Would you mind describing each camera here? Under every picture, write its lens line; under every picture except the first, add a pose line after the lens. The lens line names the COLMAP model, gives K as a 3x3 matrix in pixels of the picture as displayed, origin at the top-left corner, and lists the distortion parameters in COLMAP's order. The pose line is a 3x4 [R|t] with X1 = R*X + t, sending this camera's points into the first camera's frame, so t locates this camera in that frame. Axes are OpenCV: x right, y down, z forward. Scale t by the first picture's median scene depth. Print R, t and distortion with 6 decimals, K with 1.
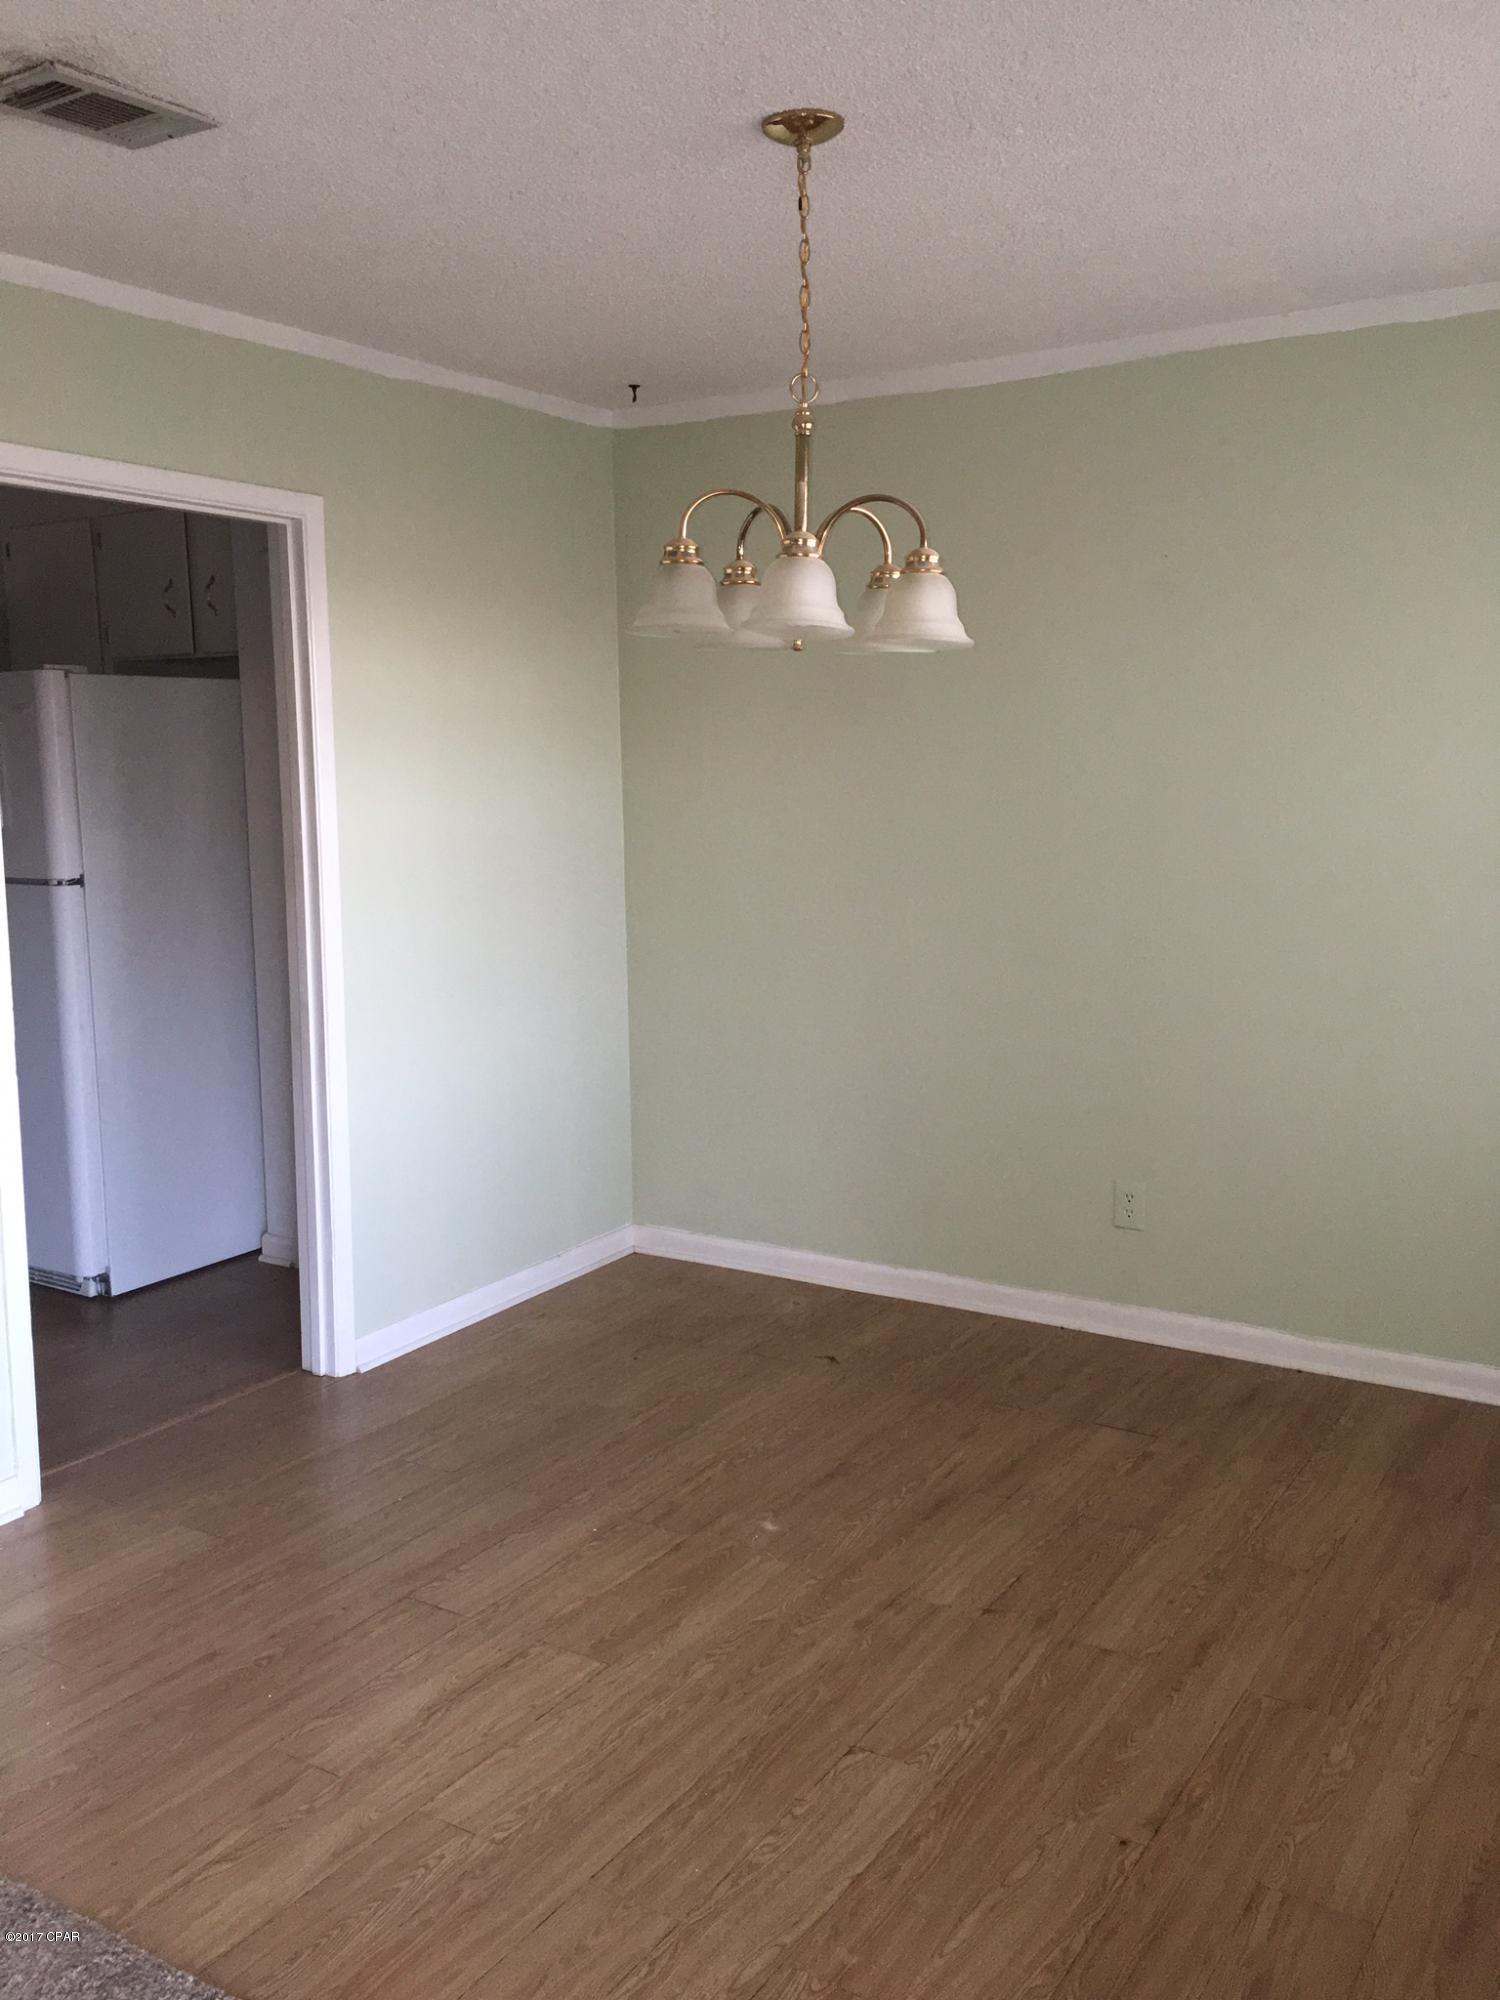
lens RADIAL K [[1725.5, 0, 747.1], [0, 1725.5, 999.3], [0, 0, 1]] dist [0.061048, -0.023628]
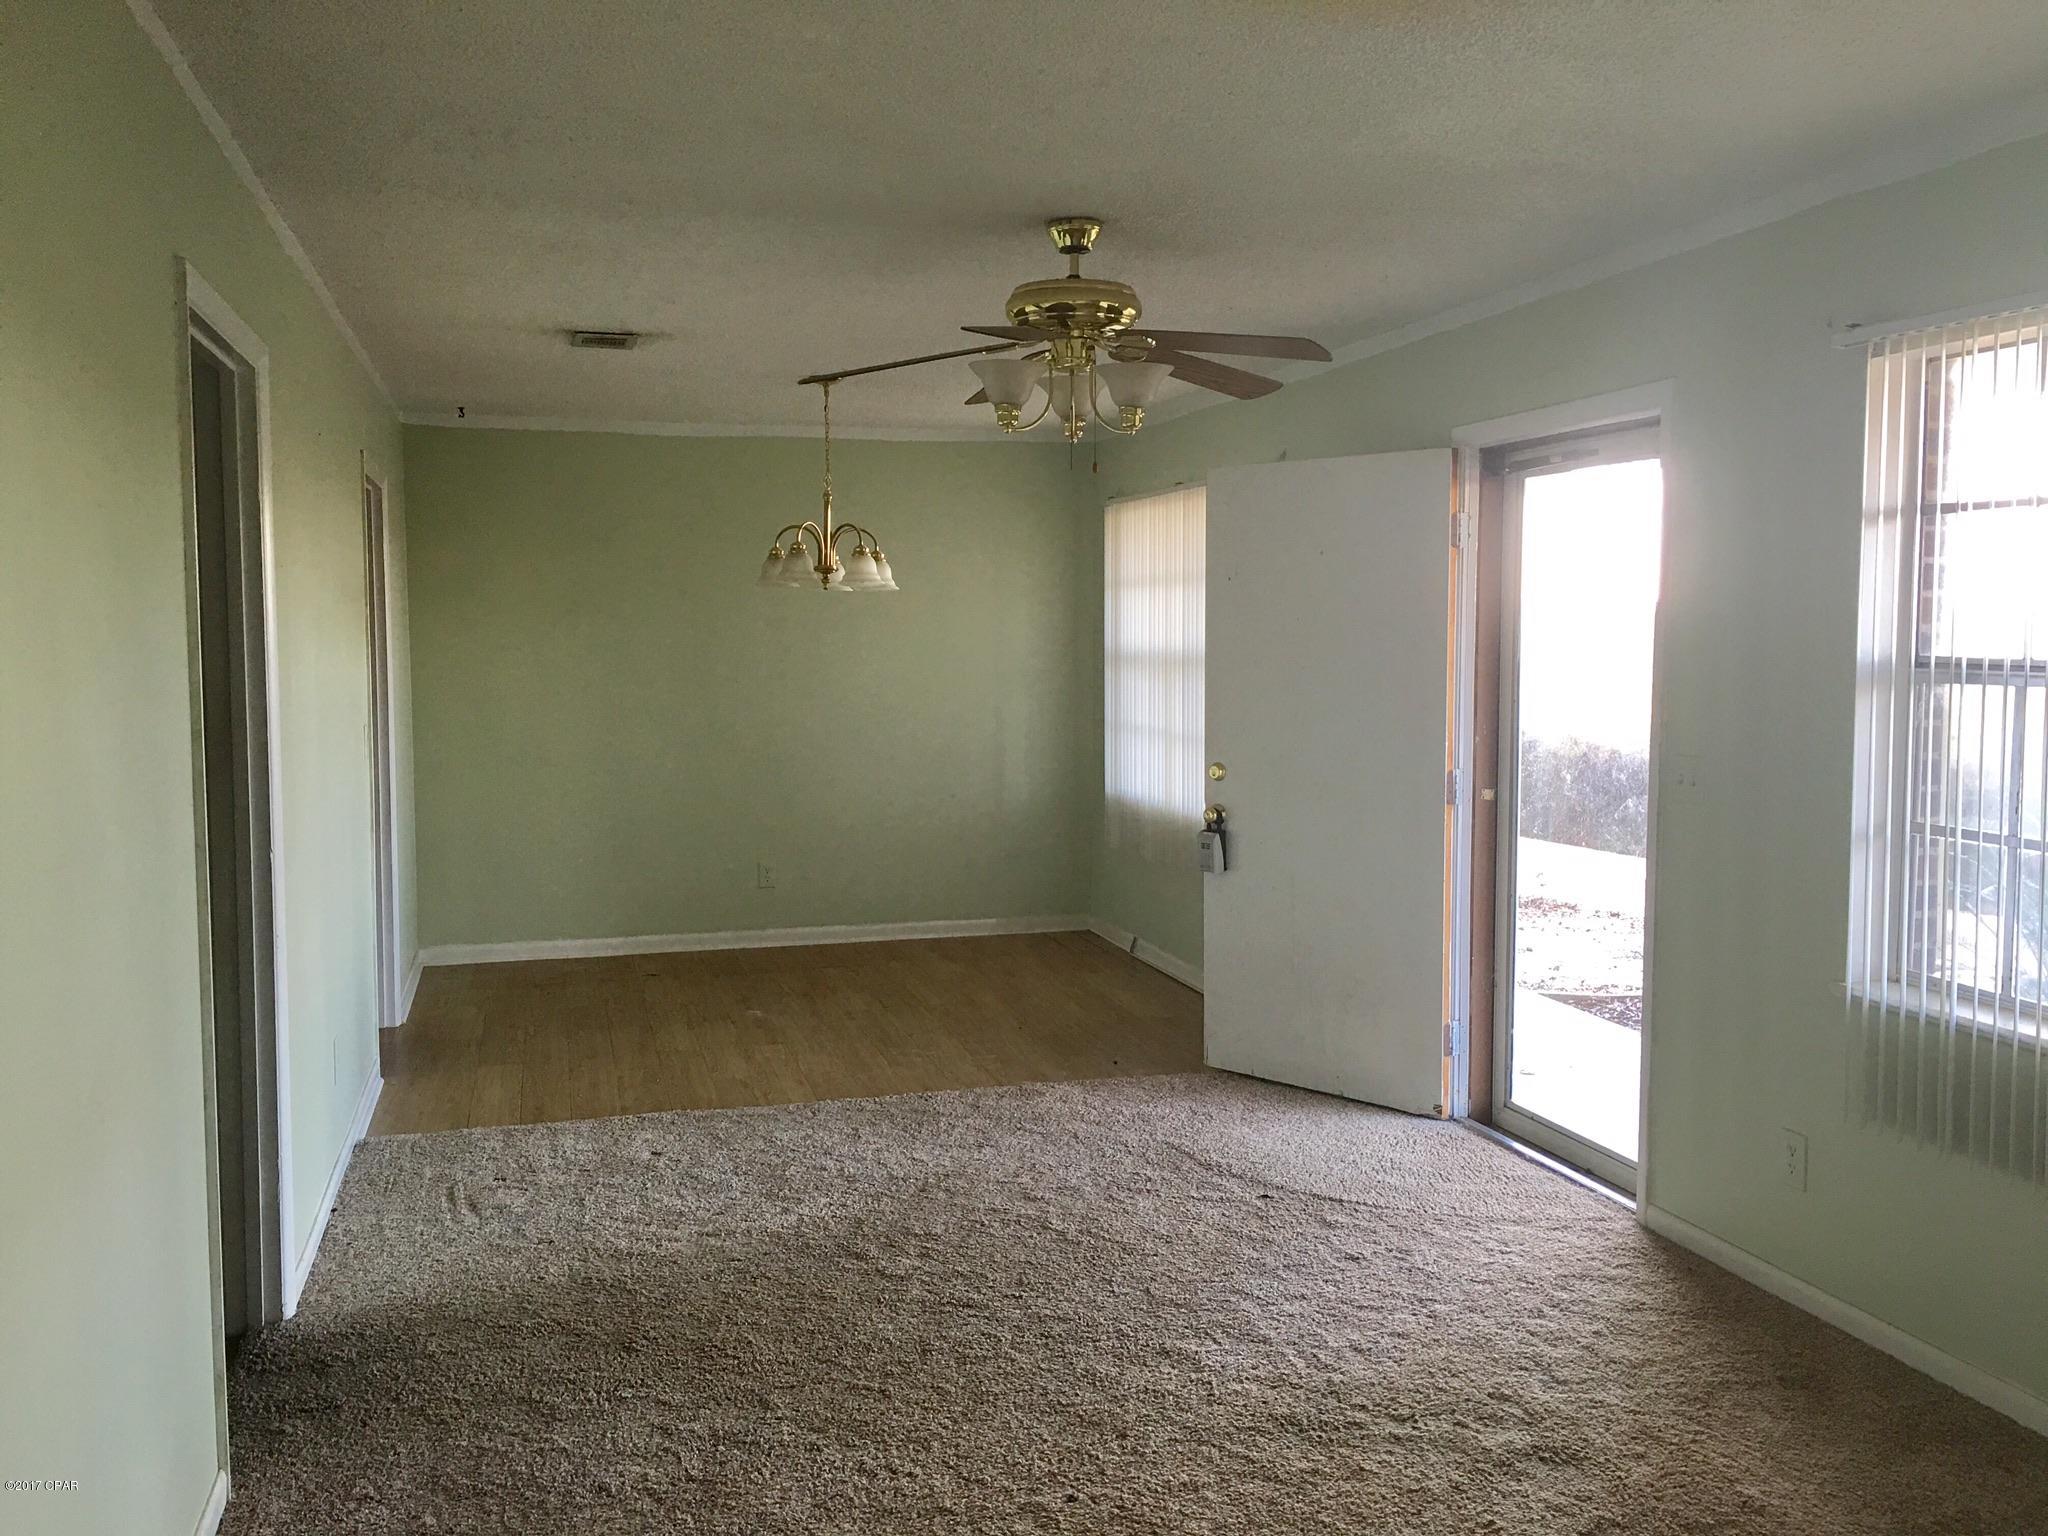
lens RADIAL K [[1766.9, 0, 1023.6], [0, 1766.9, 770.8], [0, 0, 1]] dist [0.061048, -0.023628]
pose [[0.656201, -0.025615, 0.754151, -1.040559], [0.090268, 0.994912, -0.044752, 0.114581], [-0.749168, 0.097442, 0.655174, -0.484606]]
